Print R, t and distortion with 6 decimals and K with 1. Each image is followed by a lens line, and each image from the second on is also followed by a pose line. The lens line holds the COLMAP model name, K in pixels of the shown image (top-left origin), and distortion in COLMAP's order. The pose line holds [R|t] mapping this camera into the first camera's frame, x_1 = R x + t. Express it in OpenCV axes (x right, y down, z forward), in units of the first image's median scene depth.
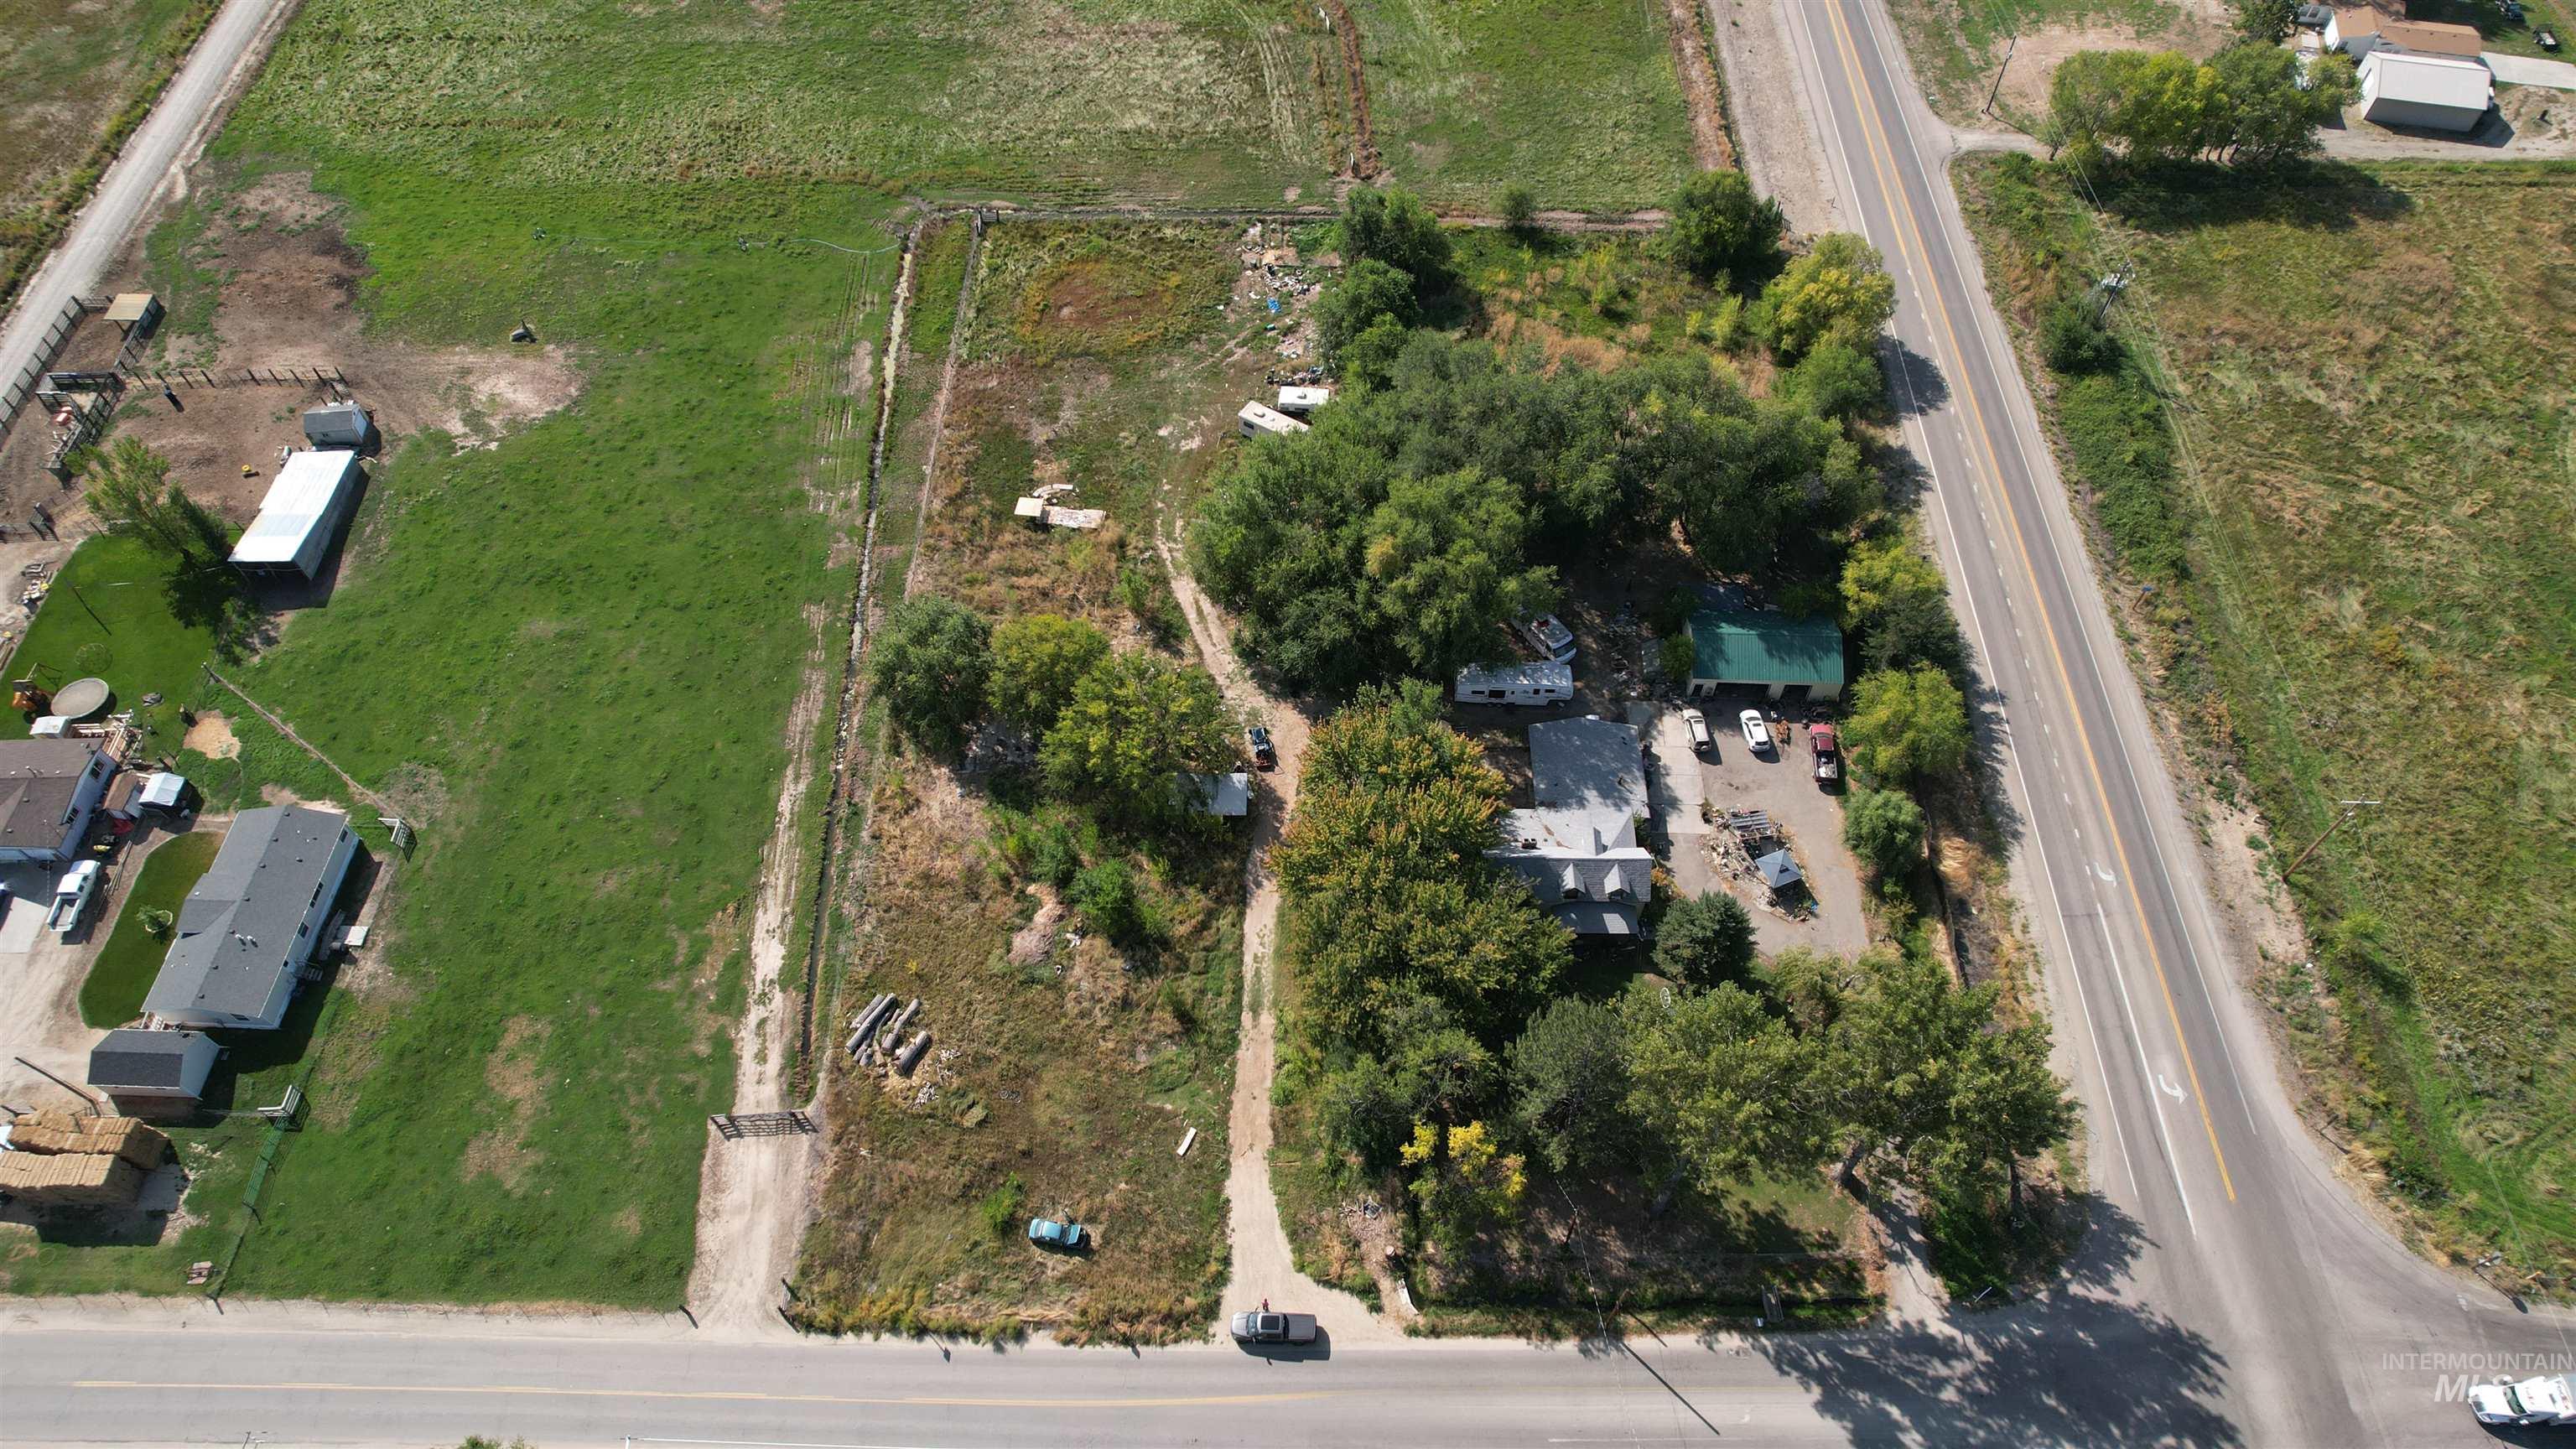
lens RADIAL K [[1672.3, 0, 1275.1], [0, 1672.3, 729.8], [0, 0, 1]] dist [-0.079708, 0.084175]
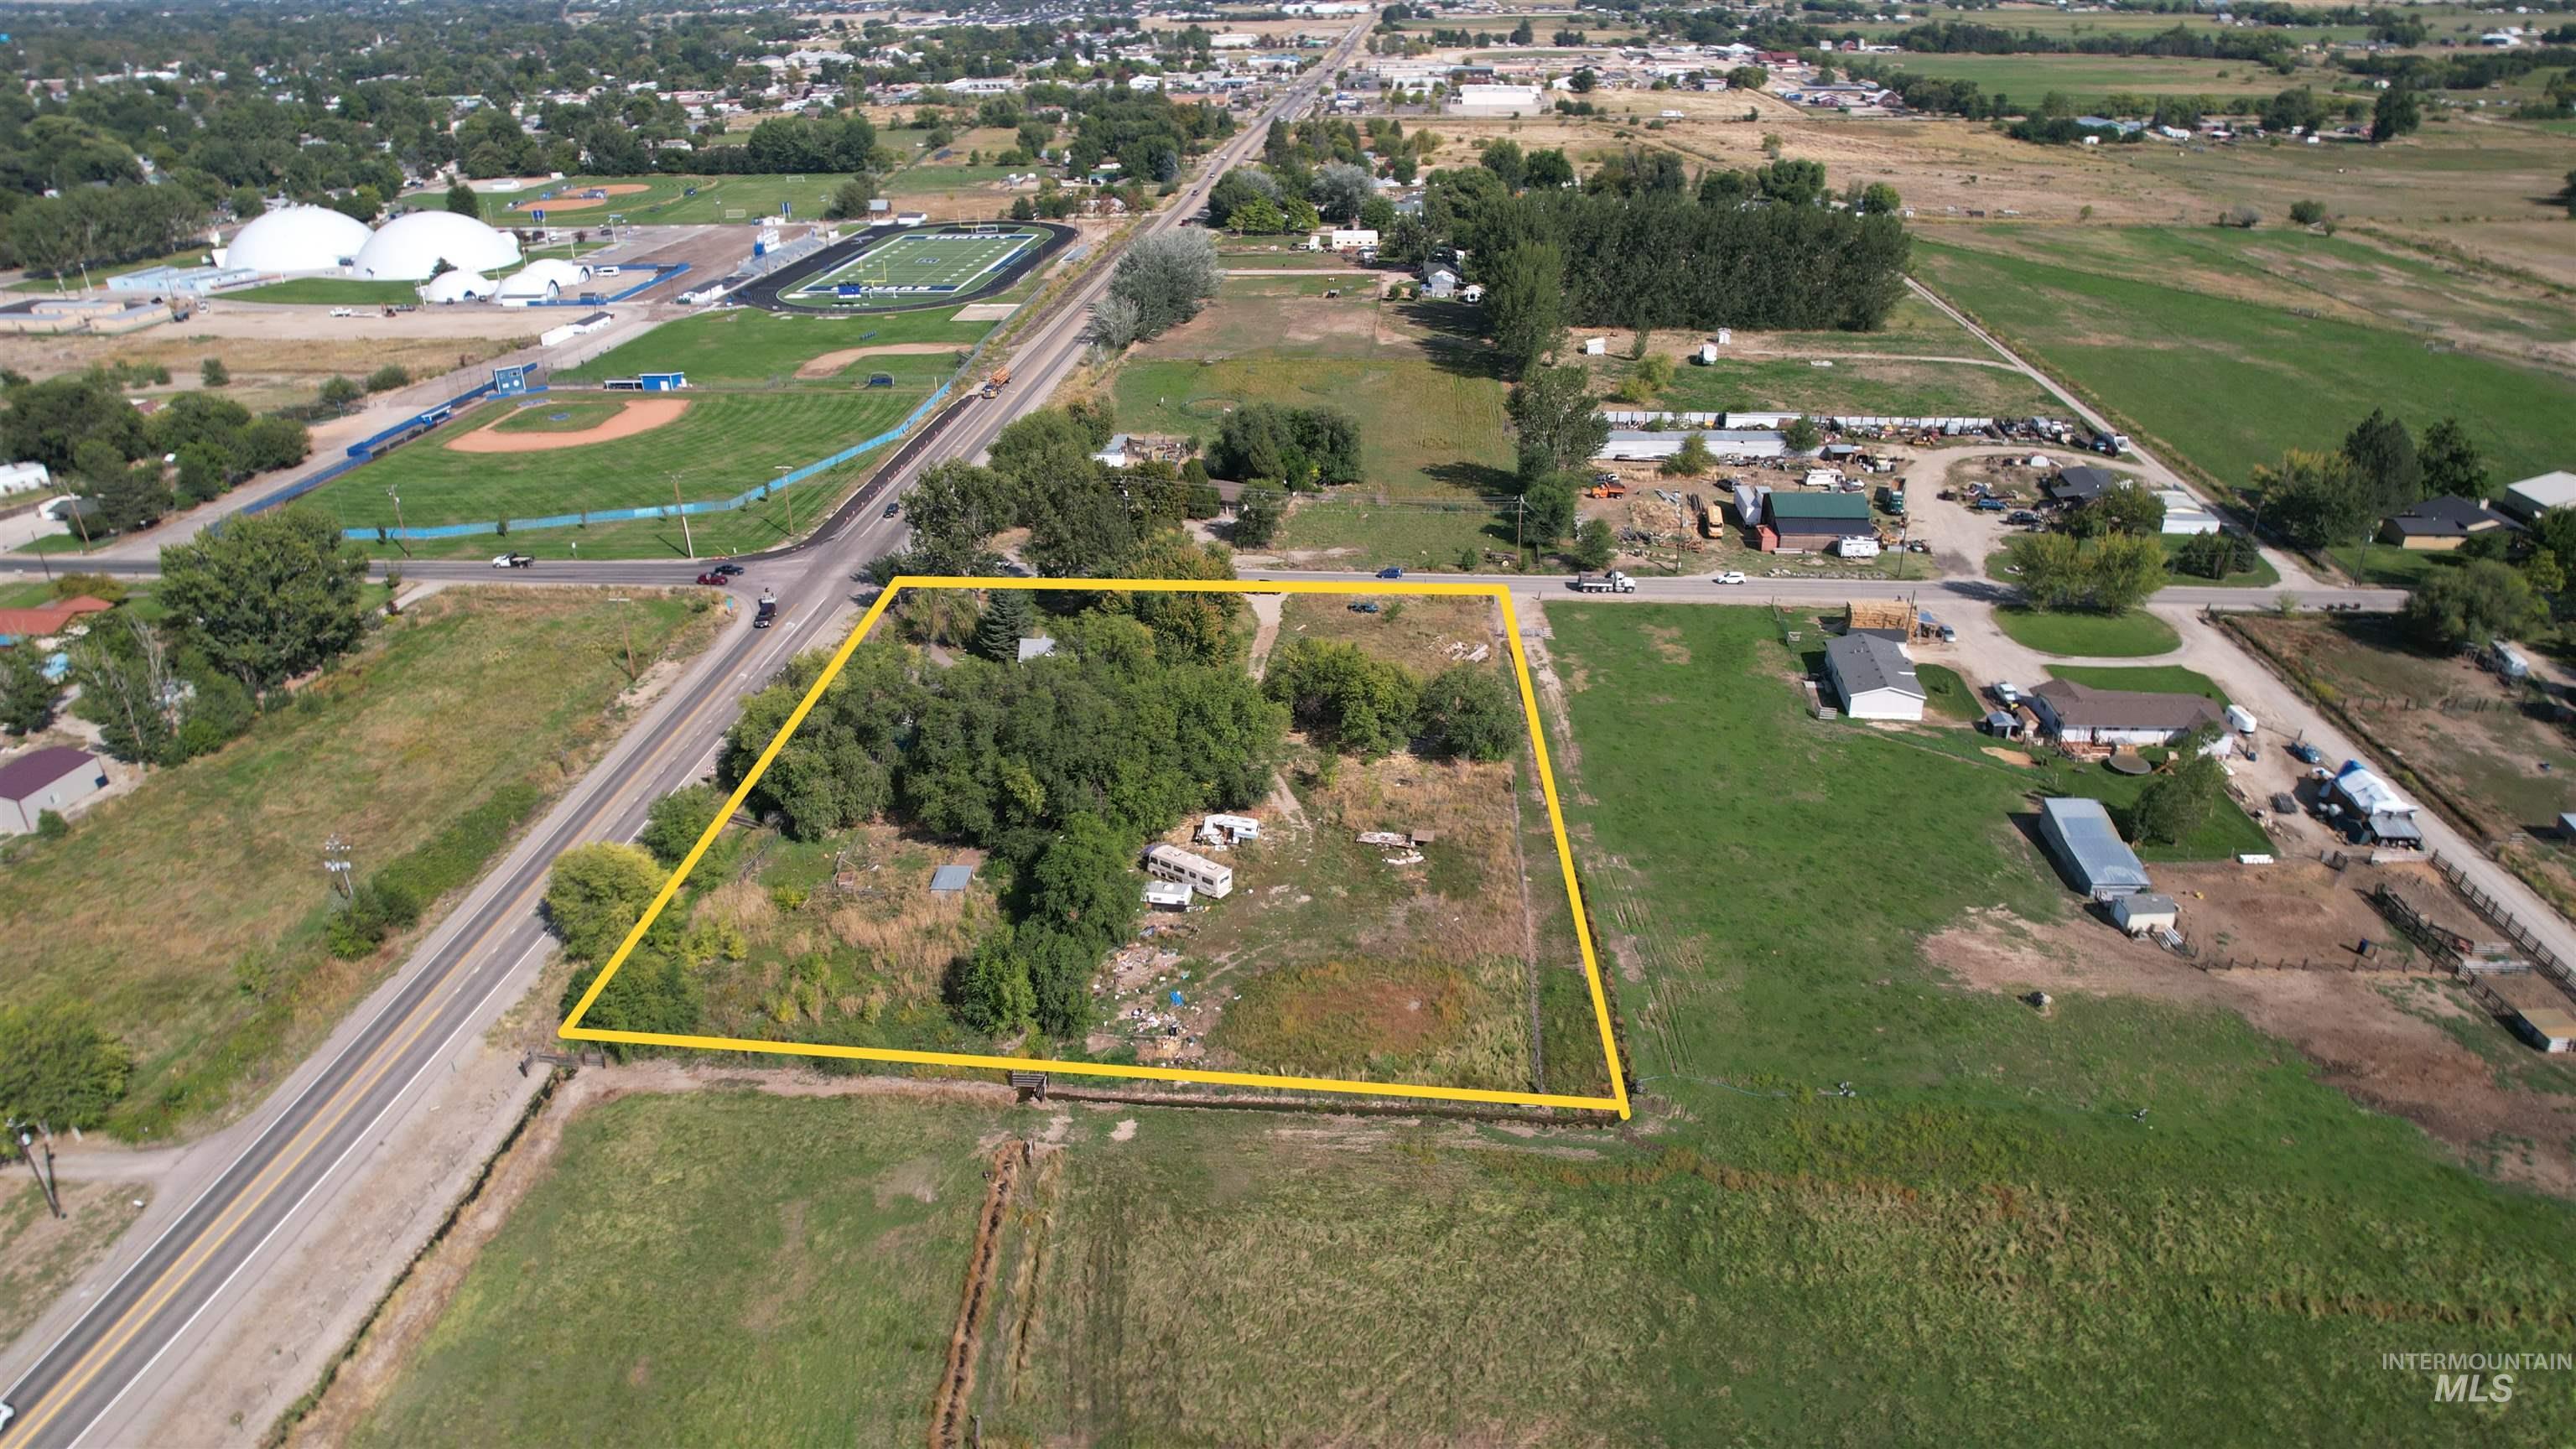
lens RADIAL K [[1653.0, 0, 1273.9], [0, 1653.0, 728.4], [0, 0, 1]] dist [-0.040230, 0.001571]
pose [[-0.996987, -0.008173, 0.077135, -0.148036], [0.074474, 0.177147, 0.981363, -1.408066], [-0.021685, 0.984150, -0.176005, 1.252442]]
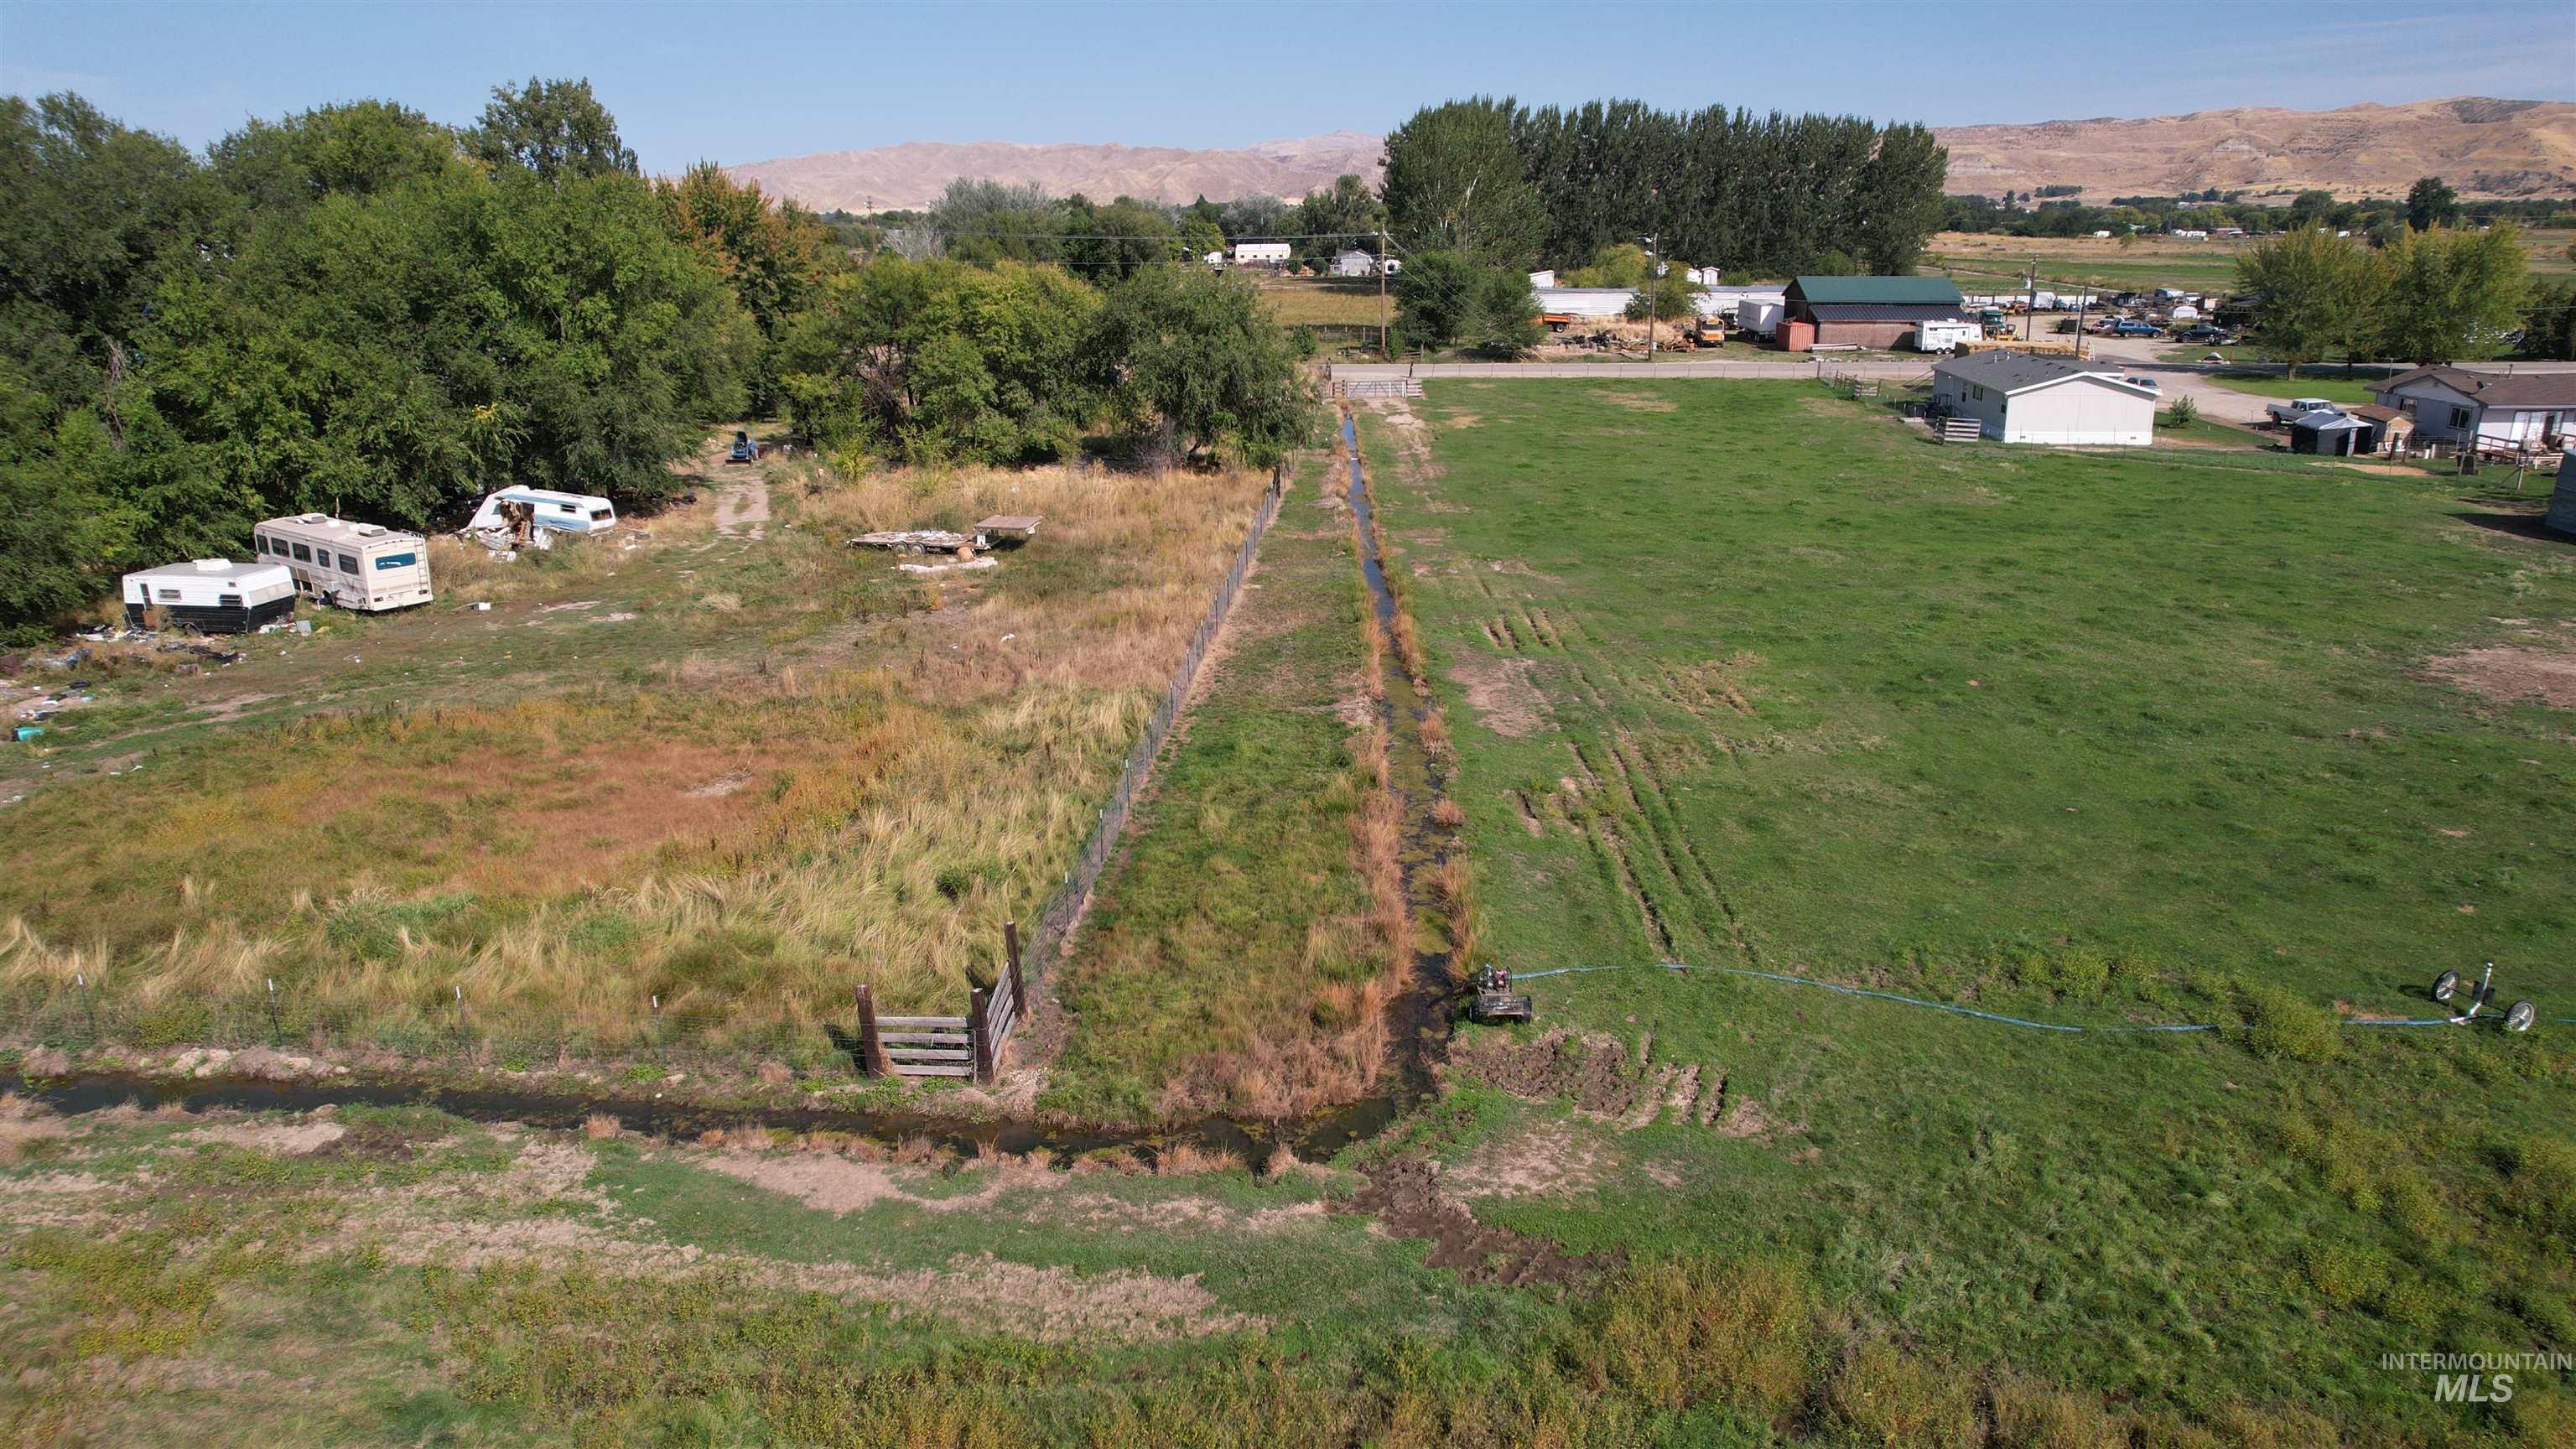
lens RADIAL K [[1653.0, 0, 1273.9], [0, 1653.0, 728.4], [0, 0, 1]] dist [-0.040230, 0.001571]
pose [[-0.997455, -0.000586, 0.071291, -0.280572], [0.067602, 0.309816, 0.948390, -0.585691], [-0.022642, 0.950796, -0.308989, 1.318844]]
